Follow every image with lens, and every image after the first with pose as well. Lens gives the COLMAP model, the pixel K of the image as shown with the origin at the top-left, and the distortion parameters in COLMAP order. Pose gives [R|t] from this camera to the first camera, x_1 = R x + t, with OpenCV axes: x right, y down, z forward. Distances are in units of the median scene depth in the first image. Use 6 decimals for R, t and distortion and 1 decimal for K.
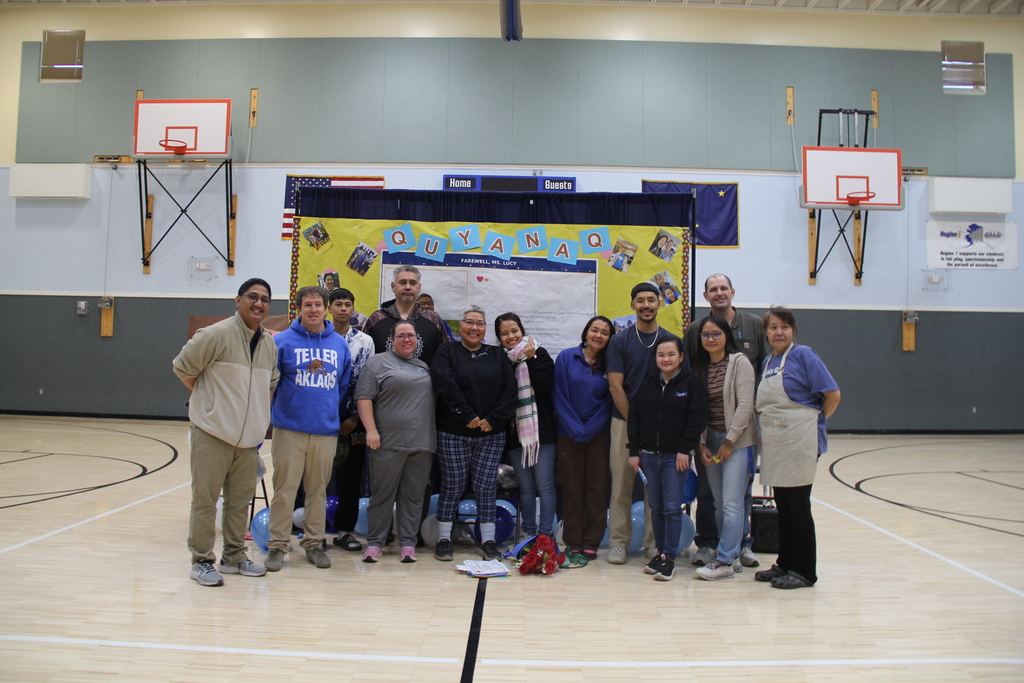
lens RADIAL K [[903.8, 0, 511.4], [0, 903.8, 331.6], [0, 0, 1]] dist [-0.151962, 0.028588]
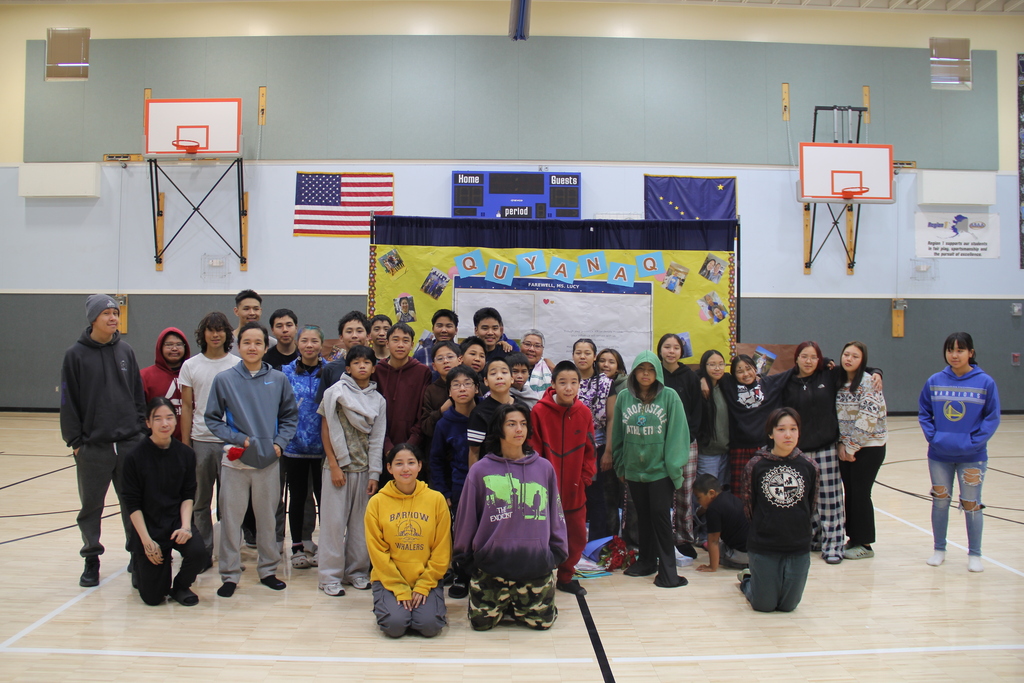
lens RADIAL K [[905.1, 0, 509.8], [0, 905.1, 343.2], [0, 0, 1]] dist [-0.156250, 0.029419]
pose [[0.999305, -0.014074, 0.034528, -0.094843], [0.012512, 0.998906, 0.045066, -0.047030], [-0.035125, -0.044602, 0.998387, -0.068659]]
